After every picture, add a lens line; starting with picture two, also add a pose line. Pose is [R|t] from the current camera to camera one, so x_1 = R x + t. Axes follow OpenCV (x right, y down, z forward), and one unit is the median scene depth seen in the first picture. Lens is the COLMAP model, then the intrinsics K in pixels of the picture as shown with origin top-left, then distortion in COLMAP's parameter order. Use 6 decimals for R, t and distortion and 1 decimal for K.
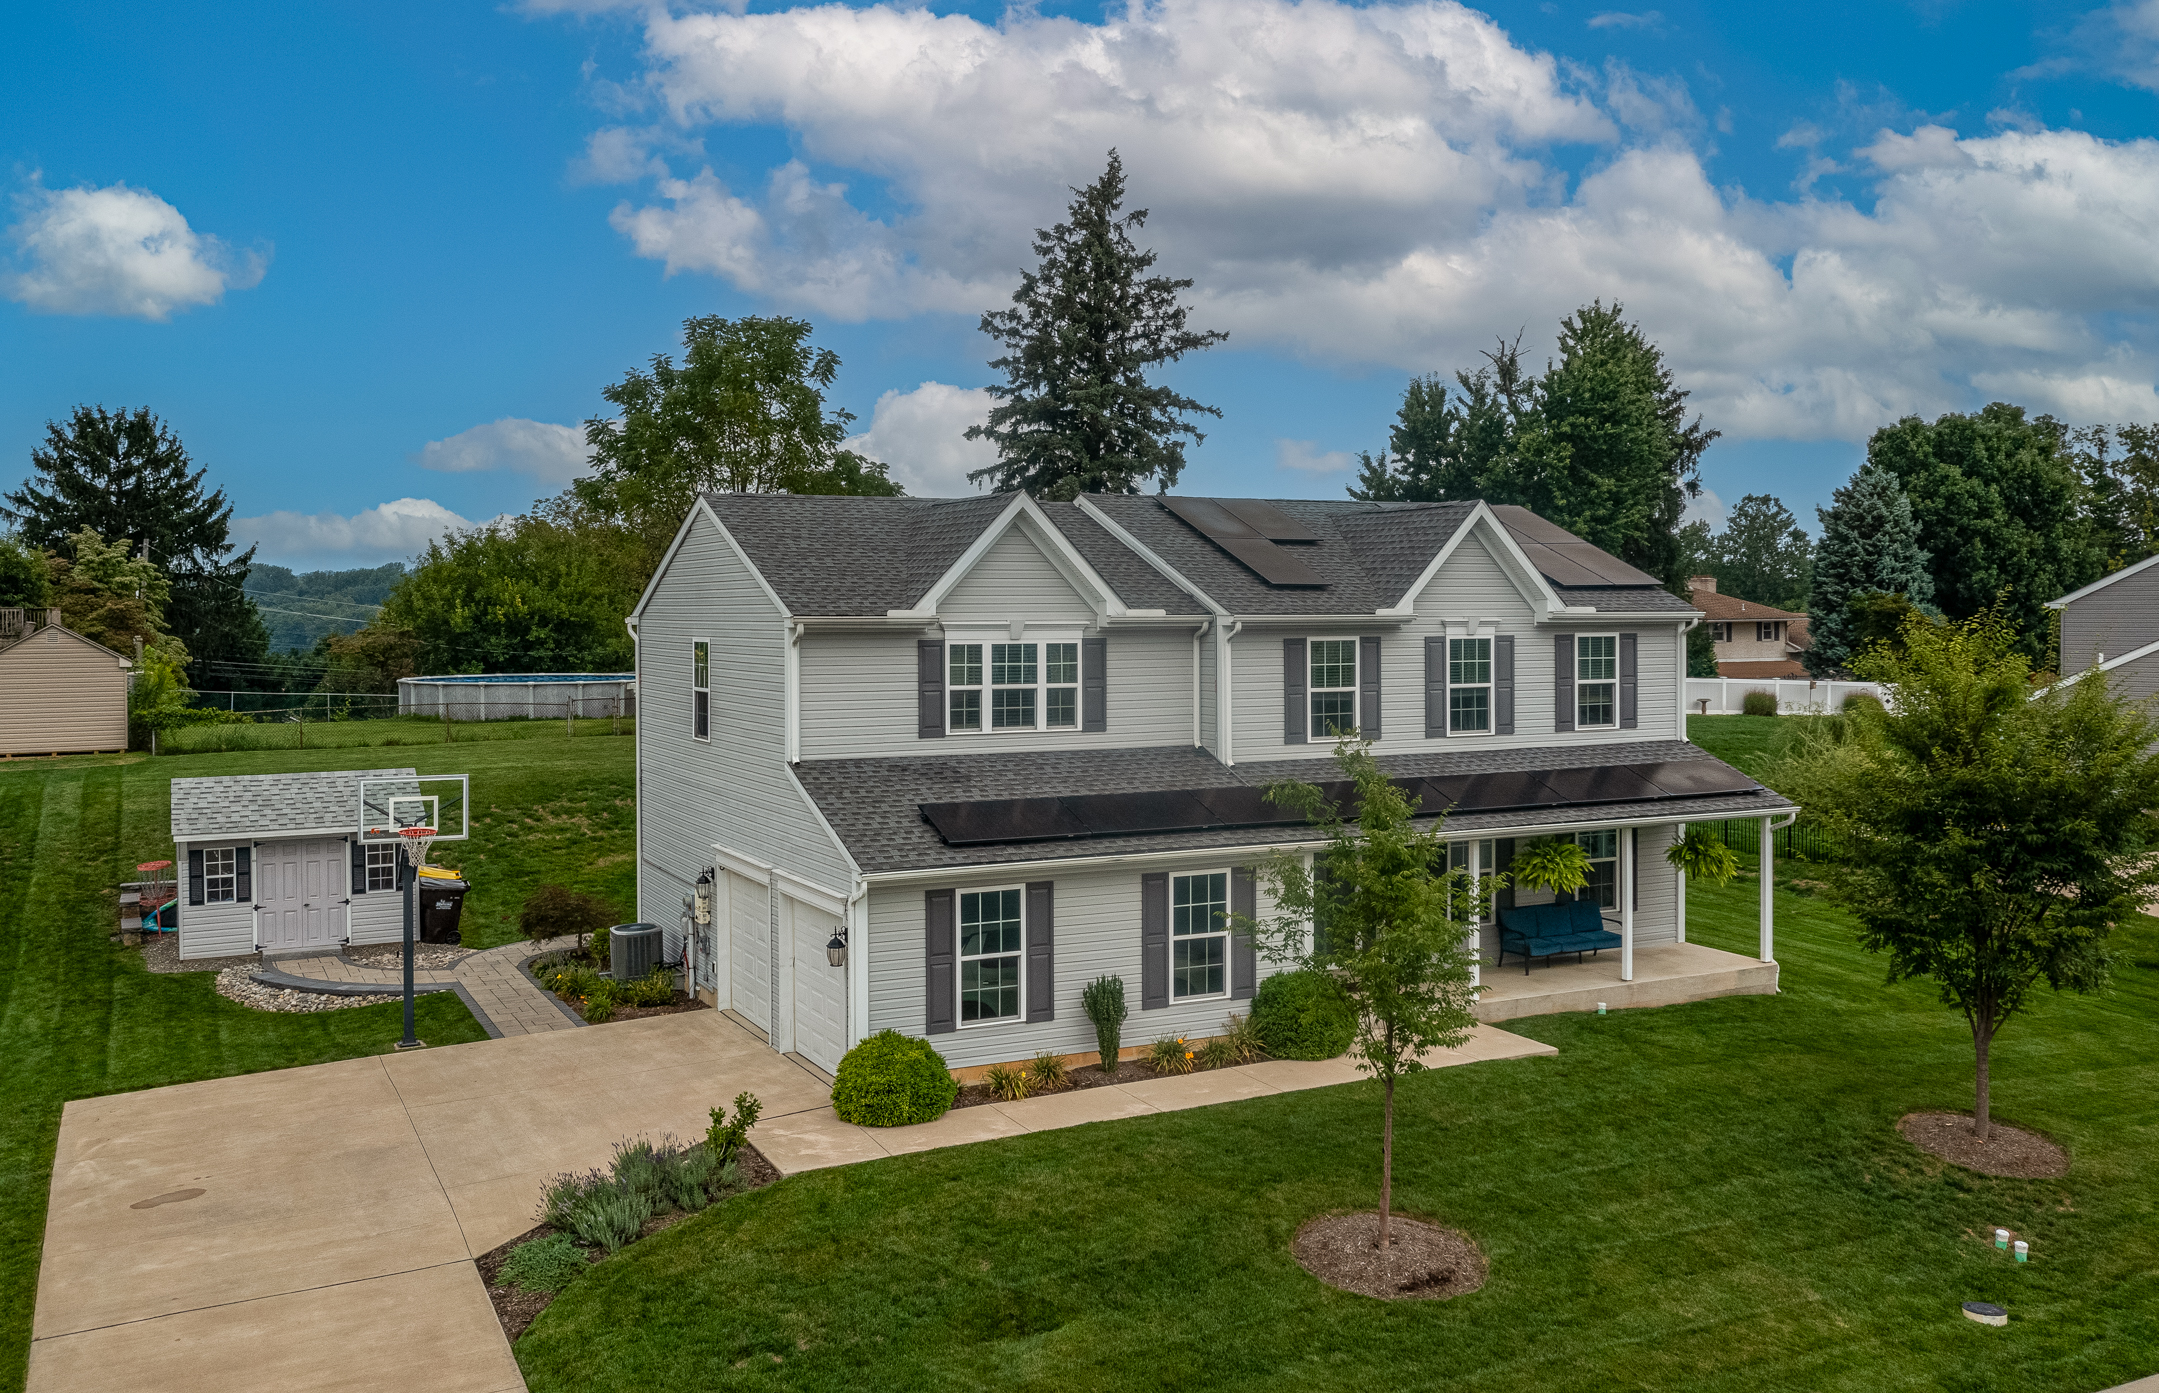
lens RADIAL K [[1834.1, 0, 1085.2], [0, 1834.1, 615.0], [0, 0, 1]] dist [-0.008993, 0.000034]
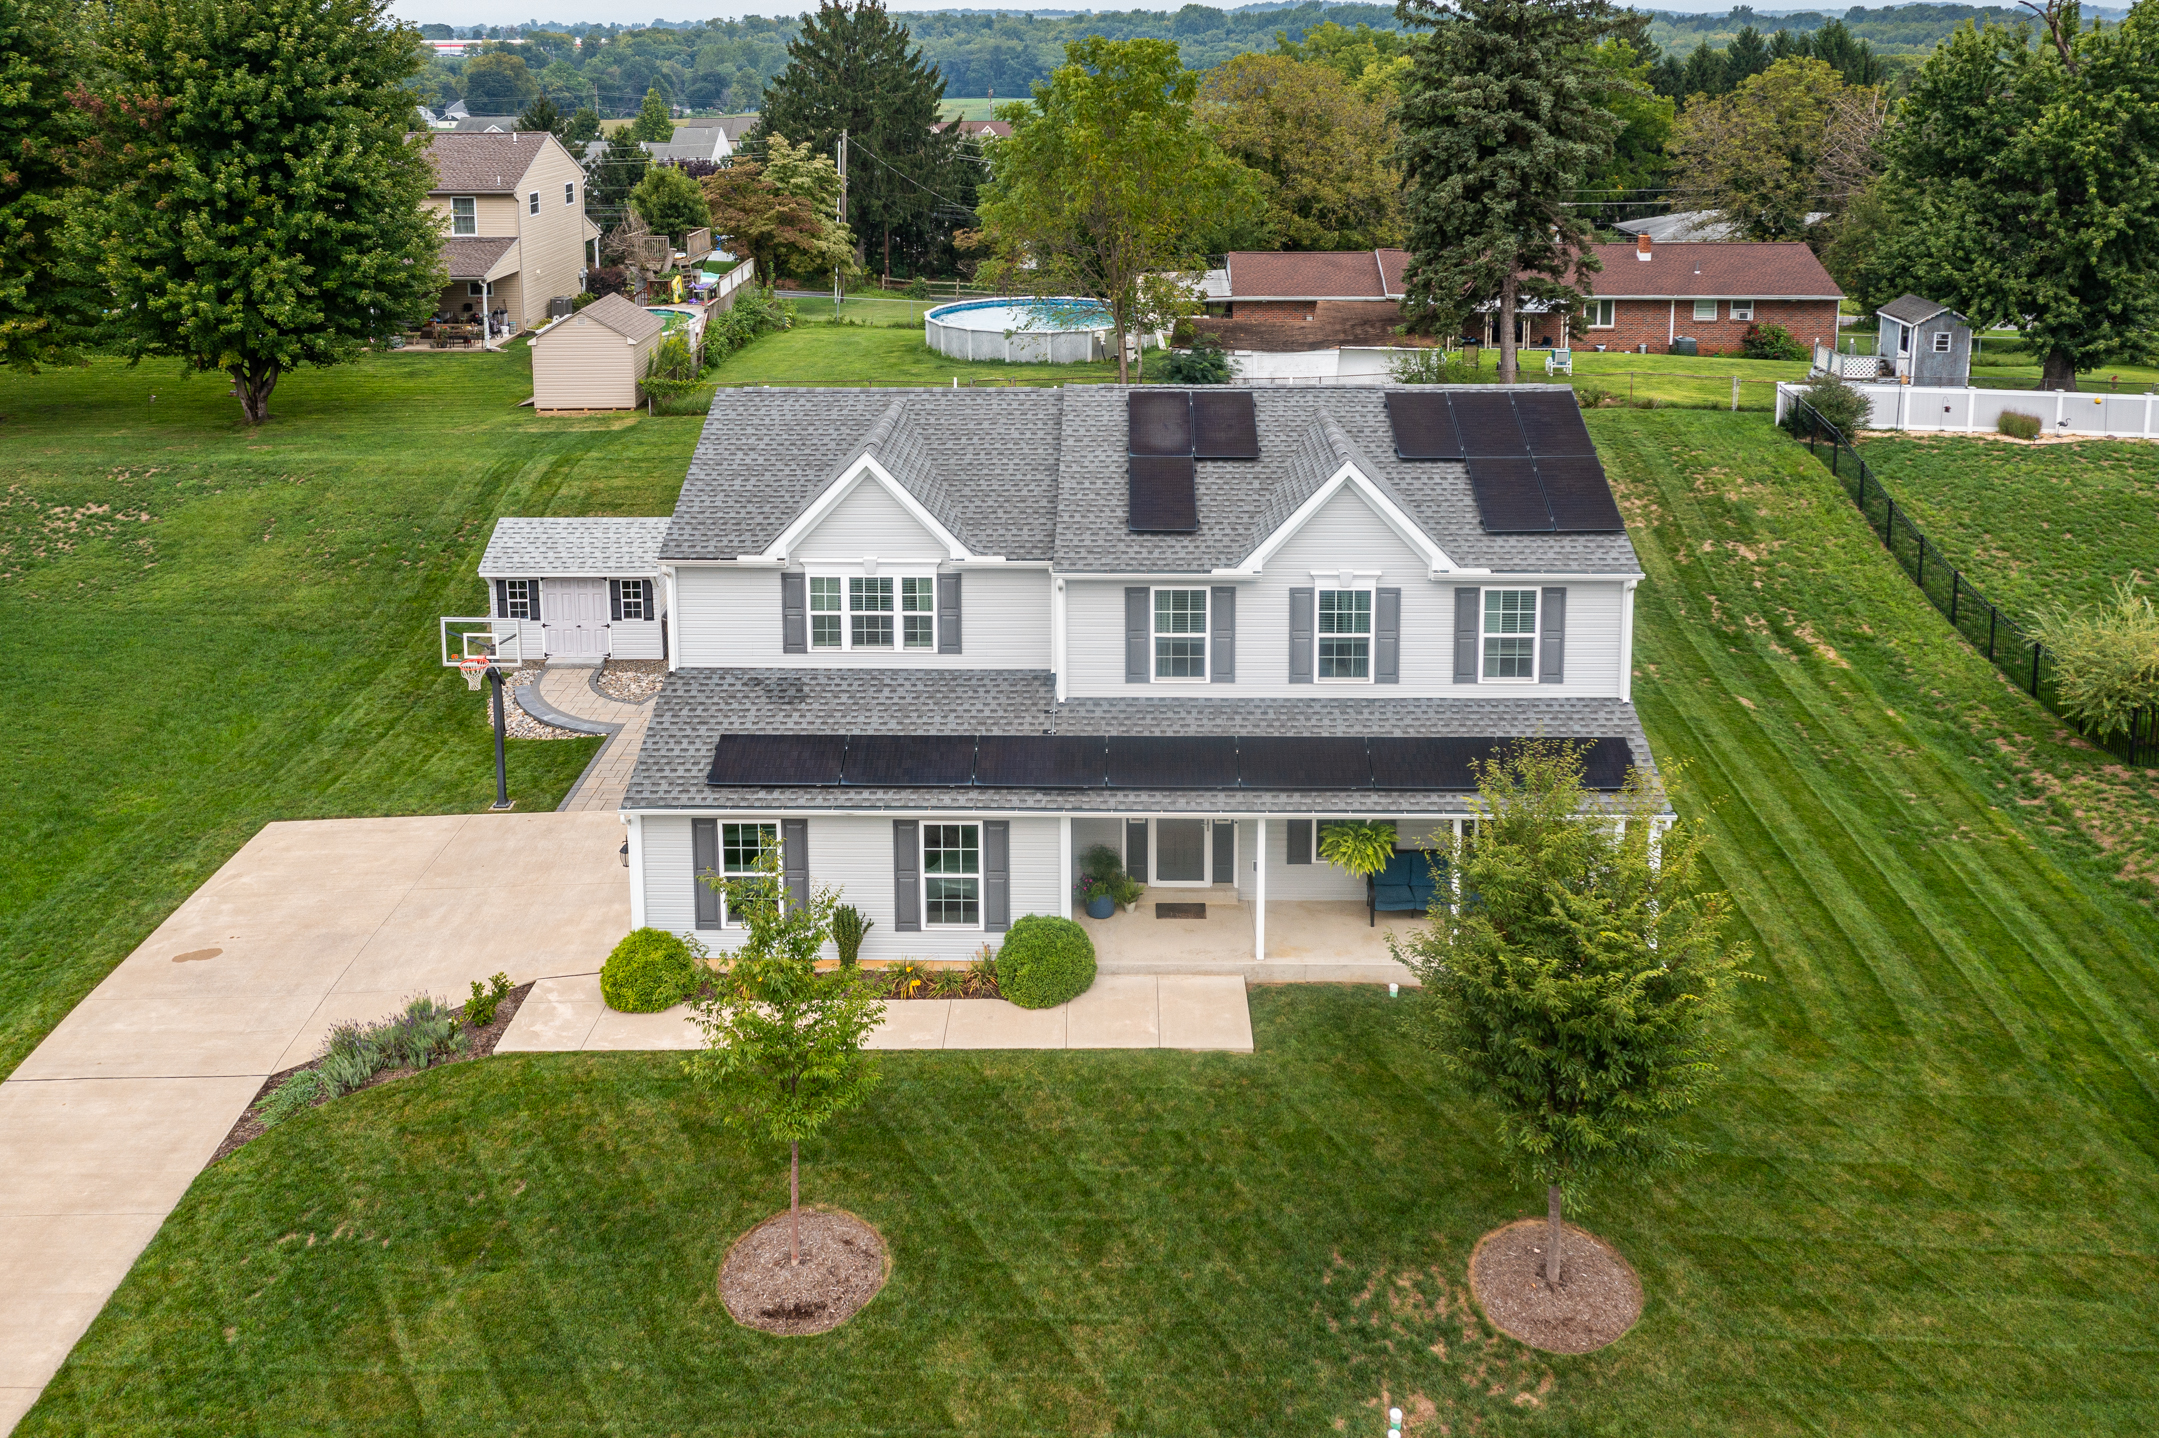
lens RADIAL K [[1822.5, 0, 1105.6], [0, 1822.5, 291.5], [0, 0, 1]] dist [0.003476, -0.003860]
pose [[0.884163, 0.066593, -0.462409, 0.595506], [-0.002993, 0.990576, 0.136933, -0.312045], [0.467170, -0.119687, 0.876029, 0.091600]]
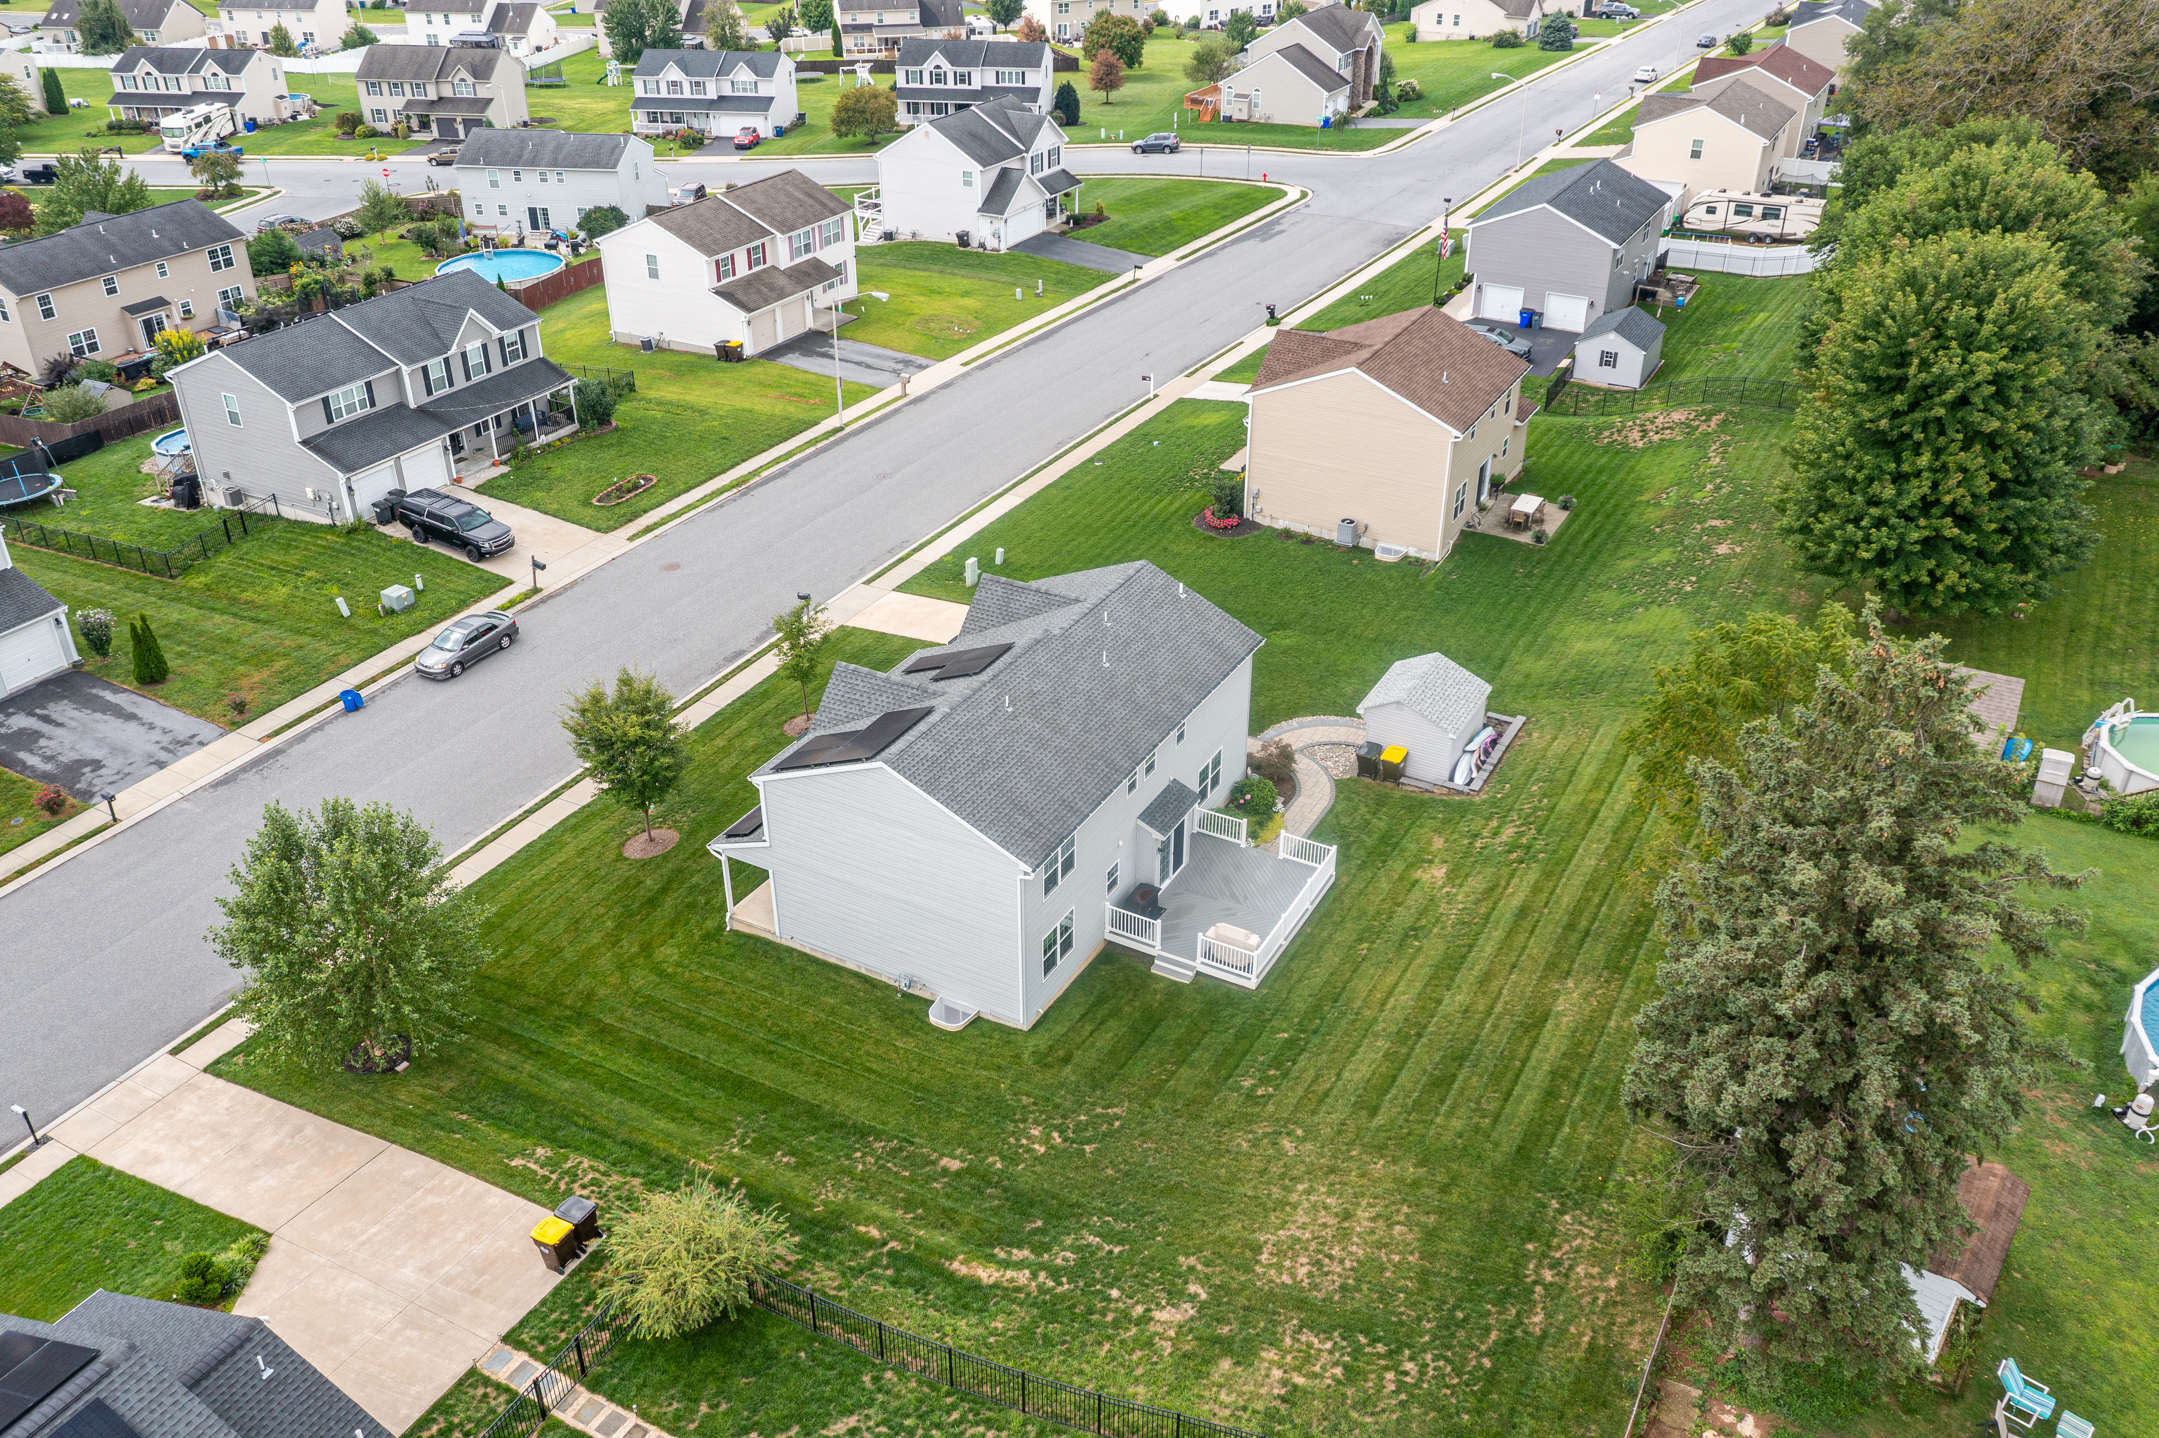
lens RADIAL K [[1717.8, 0, 1079.5], [0, 1717.8, 719.0], [0, 0, 1]] dist [0.002868, 0.001387]
pose [[-0.827977, 0.289294, -0.480377, 0.993715], [0.000714, 0.857195, 0.514992, -1.054729], [0.560761, 0.426058, -0.709944, 2.705384]]
